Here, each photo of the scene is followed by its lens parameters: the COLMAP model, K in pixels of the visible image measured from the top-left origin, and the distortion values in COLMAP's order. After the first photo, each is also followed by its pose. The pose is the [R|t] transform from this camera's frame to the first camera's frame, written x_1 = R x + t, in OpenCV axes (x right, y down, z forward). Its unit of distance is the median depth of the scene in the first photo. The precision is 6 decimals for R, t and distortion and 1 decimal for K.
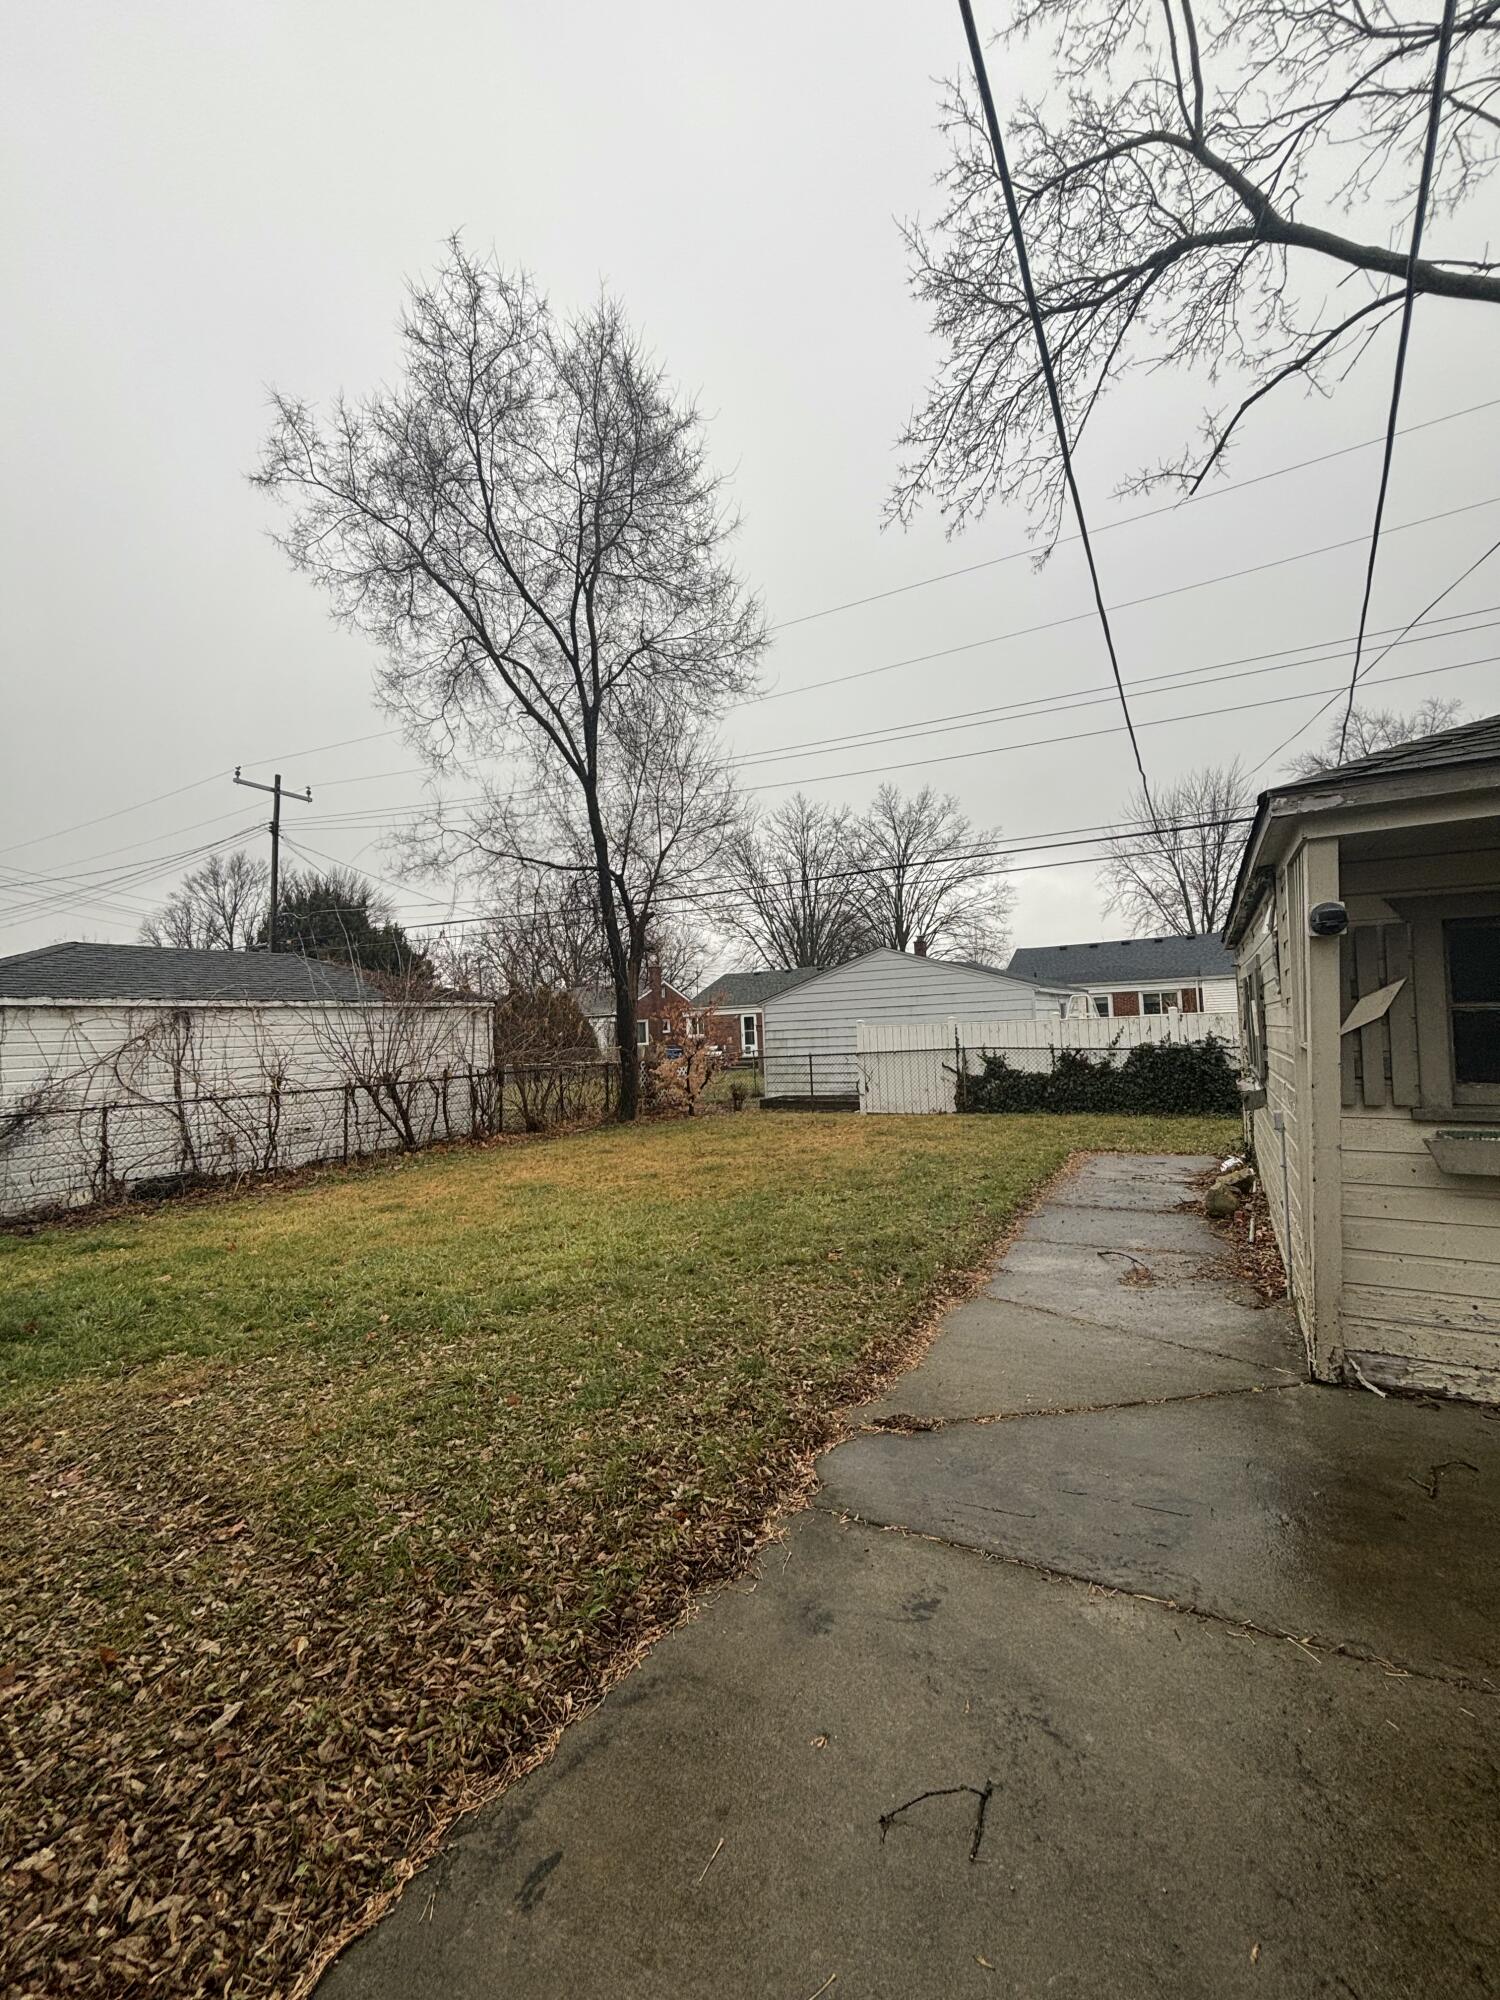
lens RADIAL K [[809.3, 0, 750.0], [0, 809.3, 1002.4], [0, 0, 1]] dist [-0.017662, -0.001306]
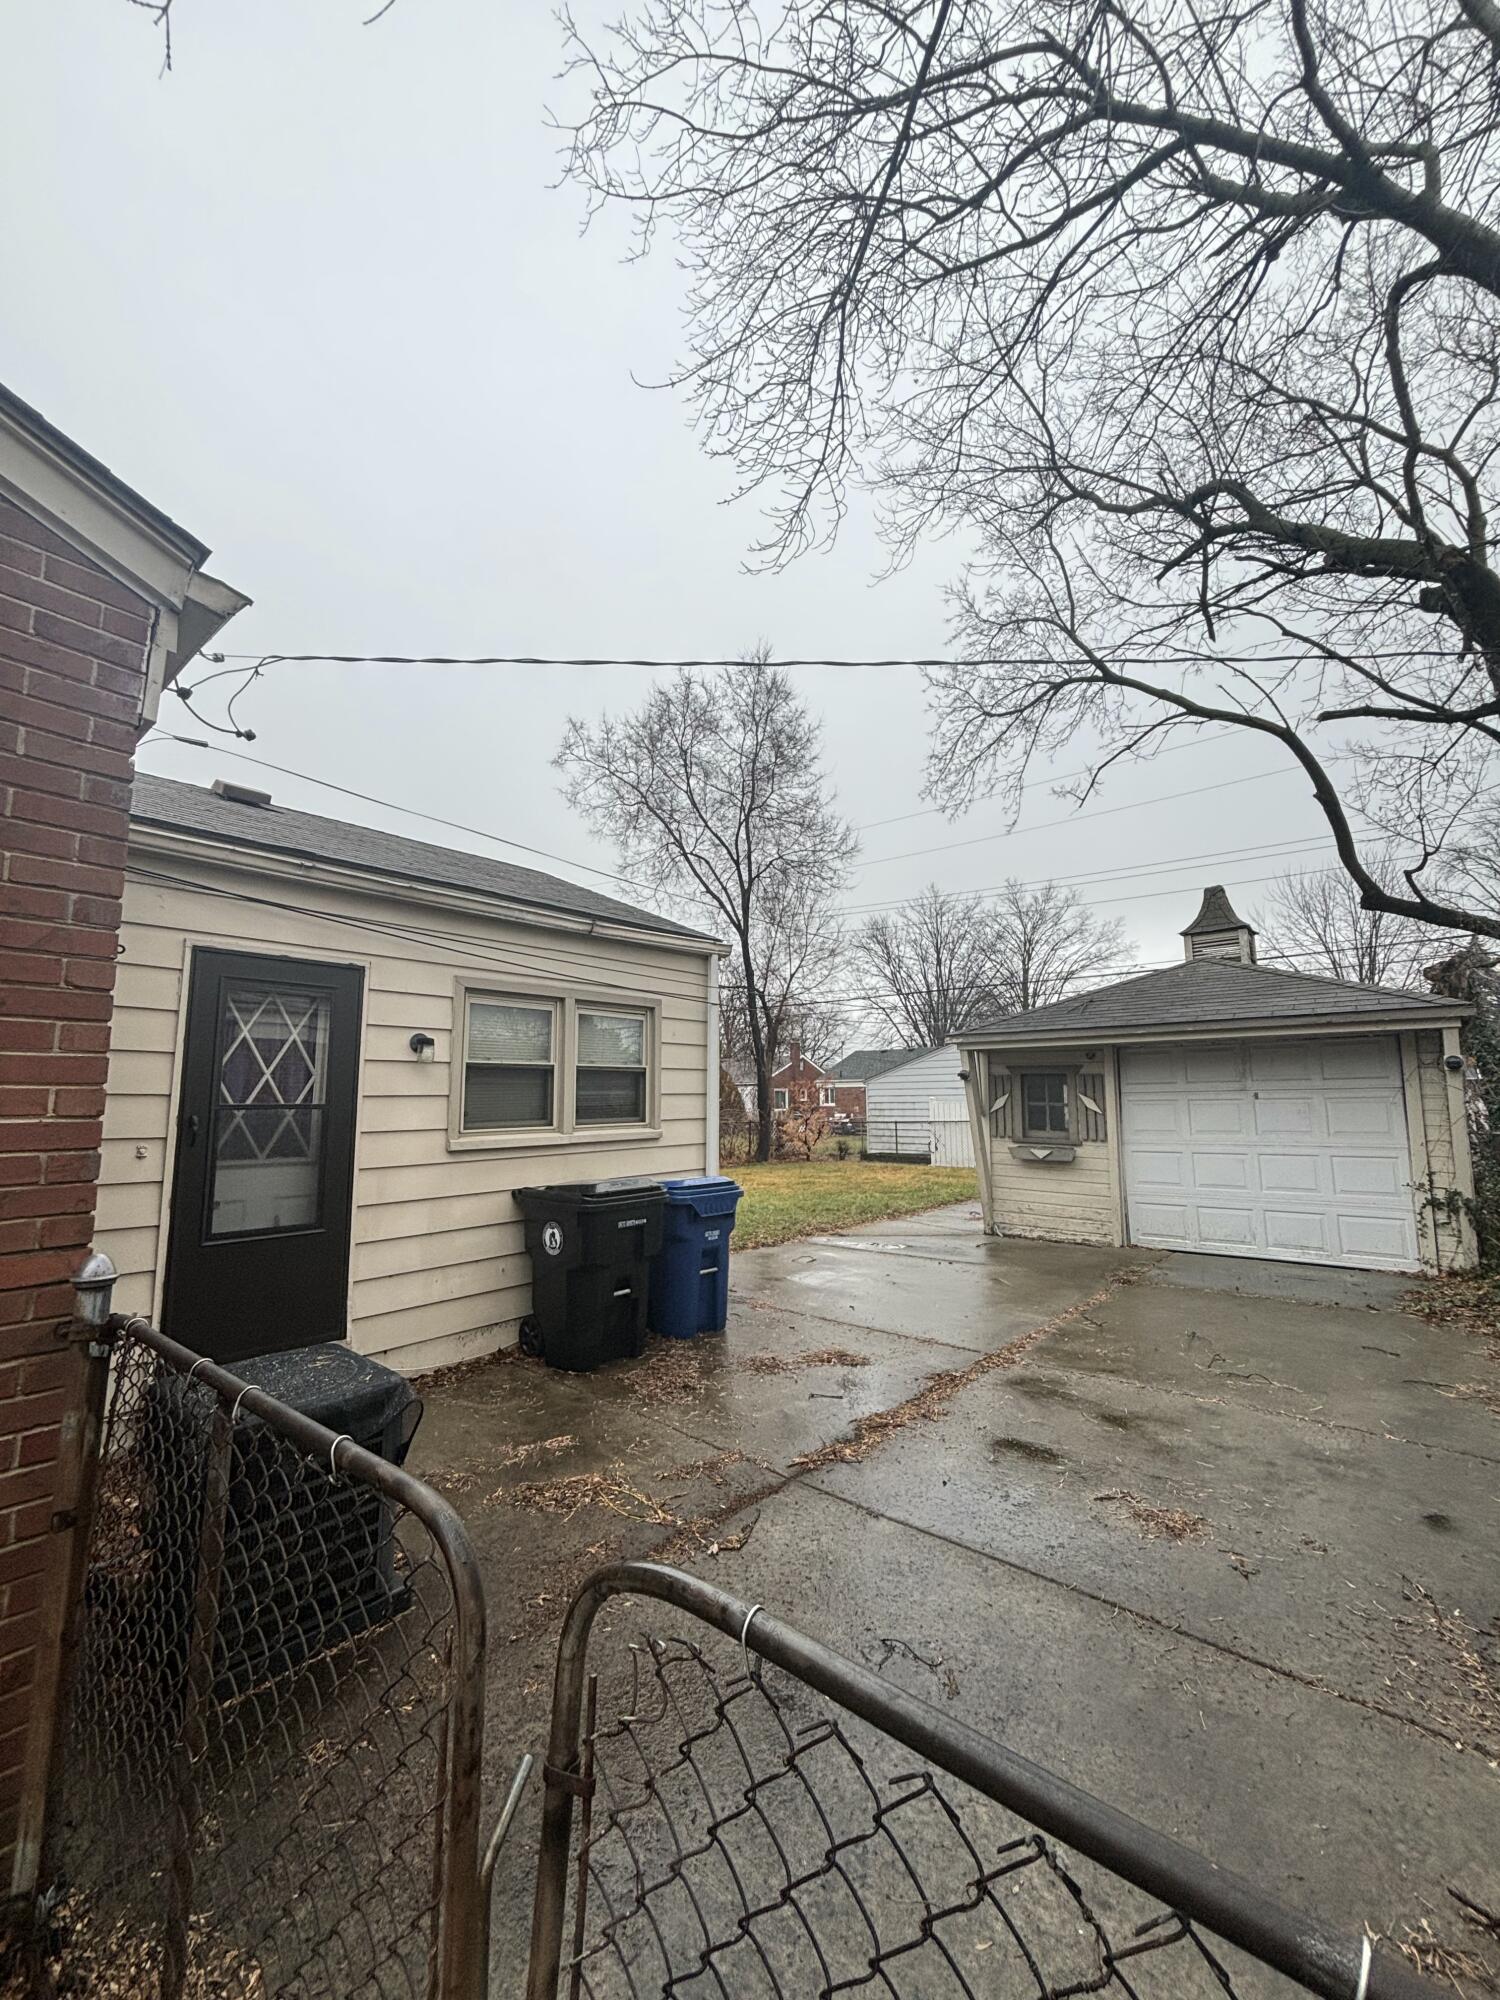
lens RADIAL K [[809.3, 0, 752.2], [0, 809.3, 1001.9], [0, 0, 1]] dist [-0.017662, -0.001306]
pose [[0.983758, 0.016278, -0.178758, 0.083459], [-0.031286, 0.996185, -0.081461, -0.019142], [0.176750, 0.085731, 0.980515, -0.437205]]
